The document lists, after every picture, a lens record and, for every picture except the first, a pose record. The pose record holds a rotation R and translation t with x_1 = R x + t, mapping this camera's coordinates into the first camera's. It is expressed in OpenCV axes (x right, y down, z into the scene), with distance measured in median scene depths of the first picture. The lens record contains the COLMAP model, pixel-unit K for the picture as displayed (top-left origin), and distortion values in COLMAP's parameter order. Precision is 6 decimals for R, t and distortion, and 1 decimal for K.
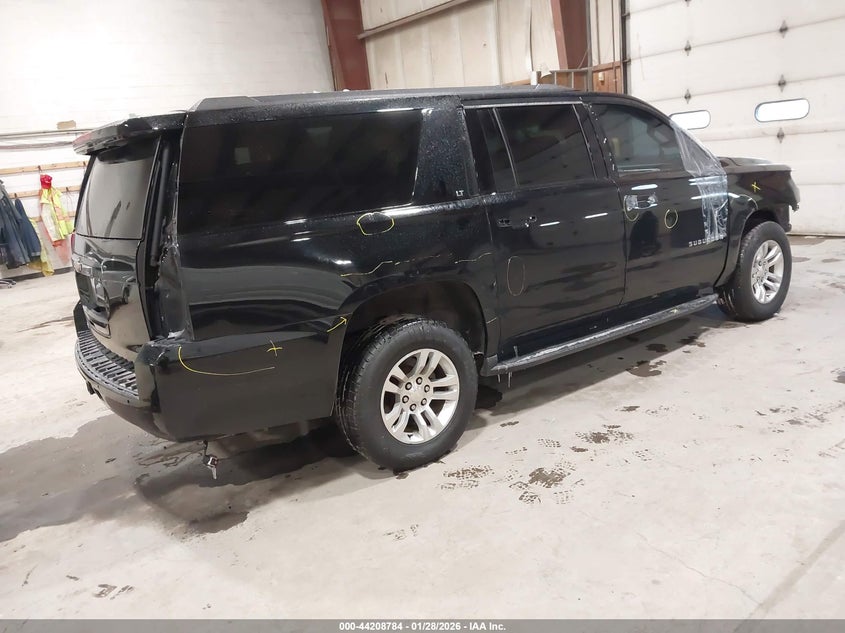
lens RADIAL K [[670.5, 0, 422.5], [0, 670.5, 316.5], [0, 0, 1]] dist [0.002969, -0.004299]
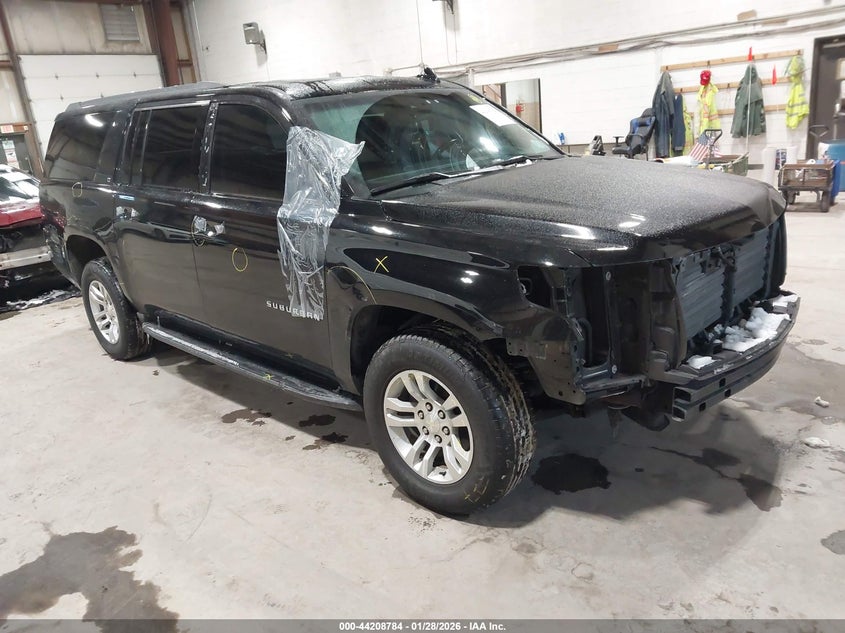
lens RADIAL K [[670.5, 0, 422.5], [0, 670.5, 316.5], [0, 0, 1]] dist [0.002969, -0.004299]
pose [[0.176545, 0.374392, -0.910309, 0.425916], [-0.170742, 0.922464, 0.346277, -0.146193], [0.969370, 0.094295, 0.226781, 0.387931]]
